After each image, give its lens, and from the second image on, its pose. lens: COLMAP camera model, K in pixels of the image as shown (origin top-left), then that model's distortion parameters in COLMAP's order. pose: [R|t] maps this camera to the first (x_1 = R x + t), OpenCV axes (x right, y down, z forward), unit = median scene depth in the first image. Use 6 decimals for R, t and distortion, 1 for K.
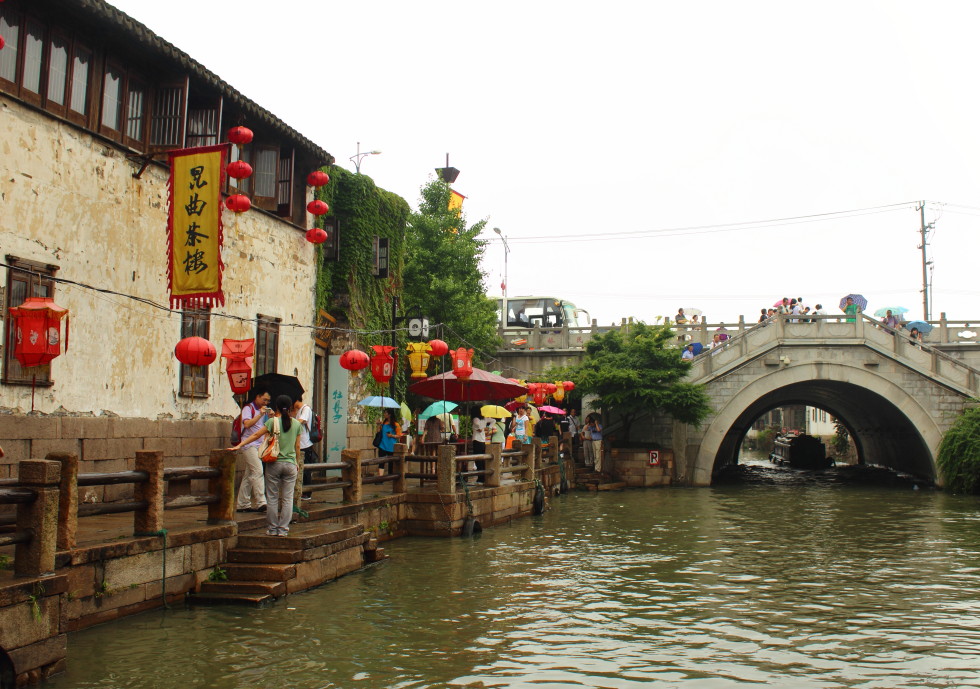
lens RADIAL K [[1207.2, 0, 490.5], [0, 1207.2, 298.6], [0, 0, 1]] dist [-0.086217, 0.006152]
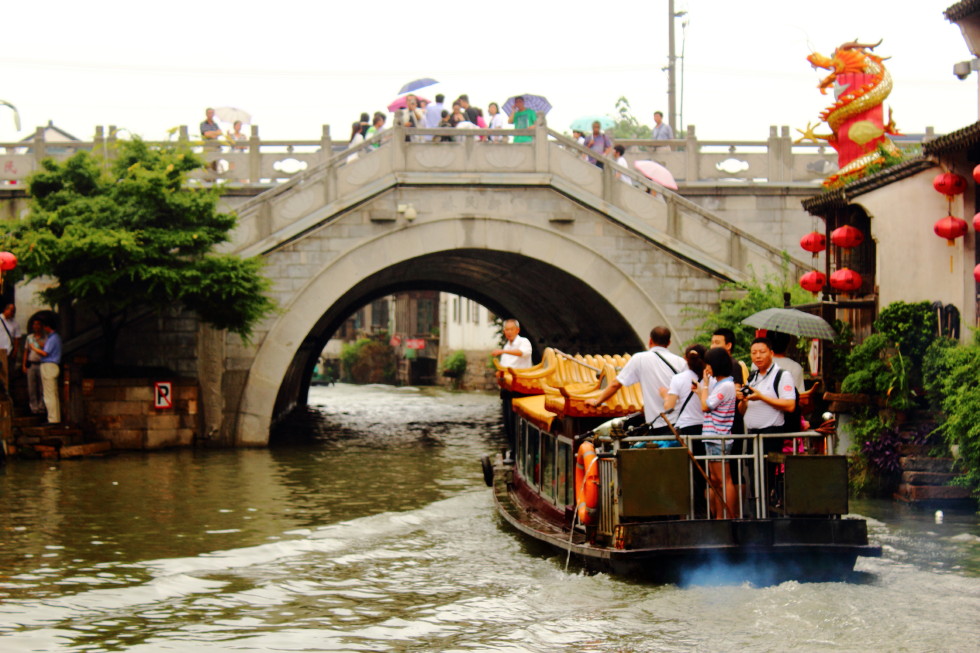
lens RADIAL K [[1546.7, 0, 490.0], [0, 1546.7, 326.5], [0, 0, 1]] dist [0.006338, 0.008355]
pose [[0.962152, -0.009780, 0.272337, 0.090633], [-0.016611, 0.995392, 0.094435, 0.035943], [-0.272006, -0.095385, 0.957557, 0.316563]]
